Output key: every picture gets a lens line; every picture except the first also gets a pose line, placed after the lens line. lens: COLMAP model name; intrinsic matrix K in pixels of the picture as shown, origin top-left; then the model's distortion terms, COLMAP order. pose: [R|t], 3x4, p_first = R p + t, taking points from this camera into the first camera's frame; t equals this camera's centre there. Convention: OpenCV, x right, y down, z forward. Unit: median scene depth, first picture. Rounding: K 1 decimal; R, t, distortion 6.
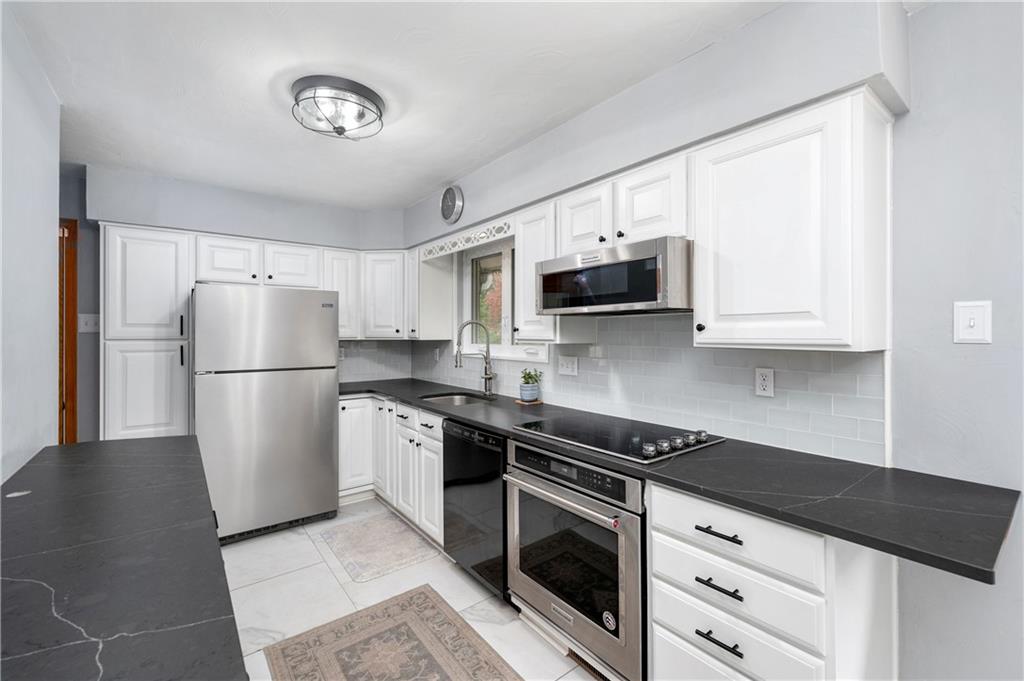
lens RADIAL K [[434.4, 0, 528.1], [0, 434.4, 332.2], [0, 0, 1]] dist [-0.000656, -0.000026]
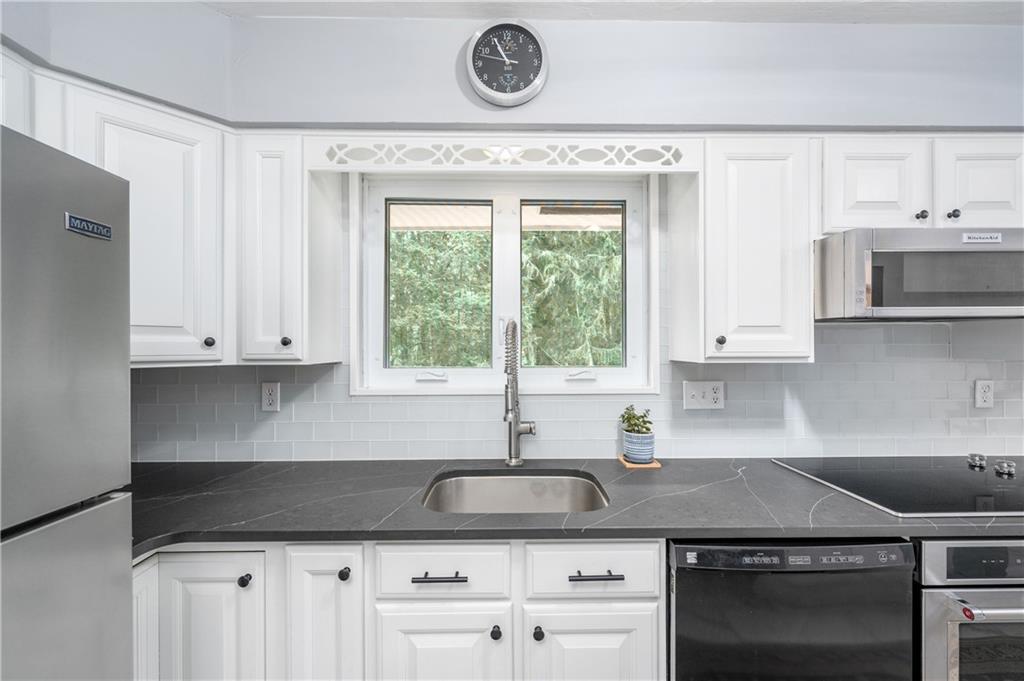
lens RADIAL K [[421.4, 0, 514.2], [0, 421.4, 344.9], [0, 0, 1]] dist [-0.002503, 0.000236]
pose [[0.615689, -0.003132, 0.787983, -0.570507], [0.000573, 0.999994, 0.003527, -0.001952], [-0.787989, -0.001720, 0.615687, 0.793957]]
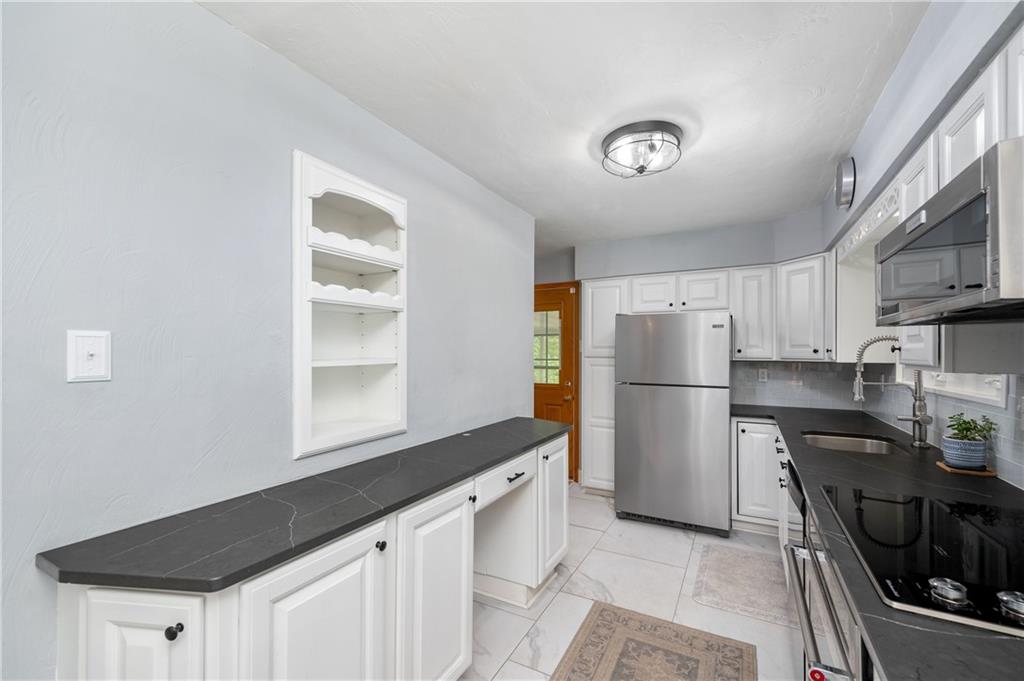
lens RADIAL K [[421.1, 0, 523.7], [0, 421.1, 351.1], [0, 0, 1]] dist [0.000263, 0.000095]
pose [[0.398457, -0.001242, -0.917186, 0.297103], [-0.001959, 0.999996, -0.002205, -0.000171], [0.917185, 0.002675, 0.398453, 0.210664]]
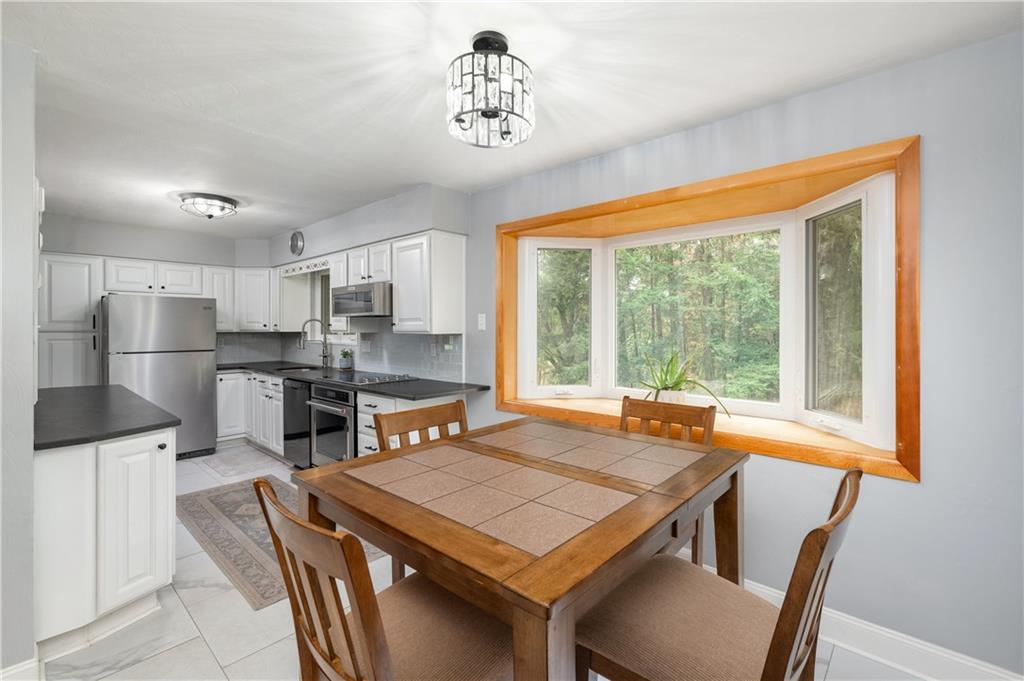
lens RADIAL K [[442.0, 0, 533.9], [0, 442.0, 326.7], [0, 0, 1]] dist [-0.000573, 0.000004]
pose [[0.983919, -0.001392, 0.178608, 0.401621], [0.001118, 0.999998, 0.001634, -0.000445], [-0.178610, -0.001408, 0.983919, -0.750411]]
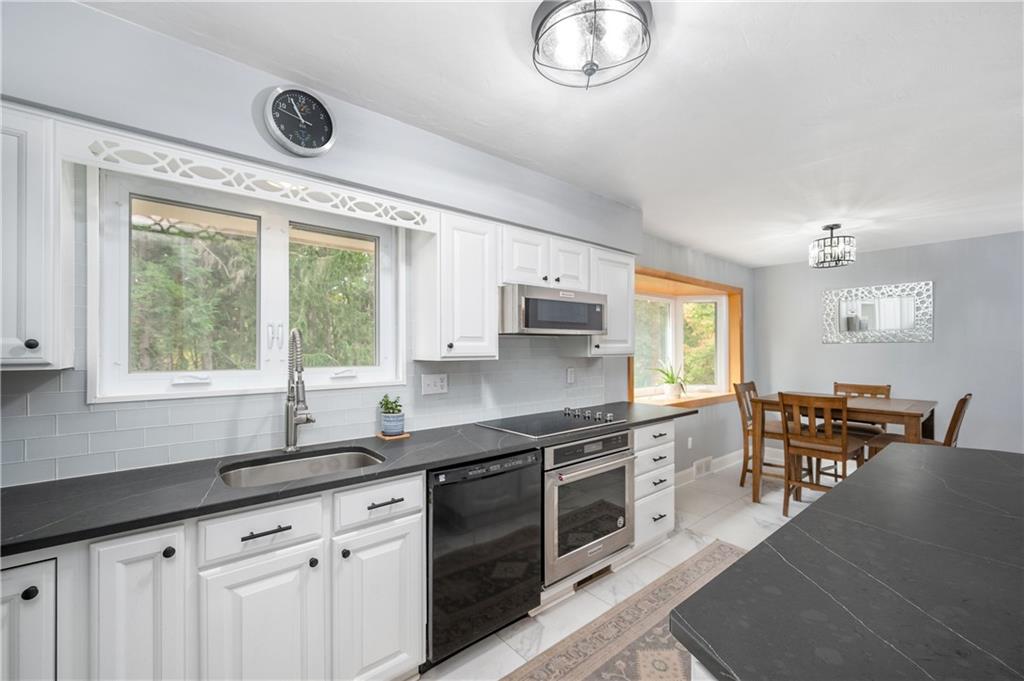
lens RADIAL K [[421.4, 0, 514.2], [0, 421.4, 344.9], [0, 0, 1]] dist [-0.002503, 0.000236]
pose [[-0.022119, 0.008913, 0.999716, -0.799174], [-0.001305, 0.999959, -0.008944, -0.000246], [-0.999755, -0.001503, -0.022106, 0.808296]]
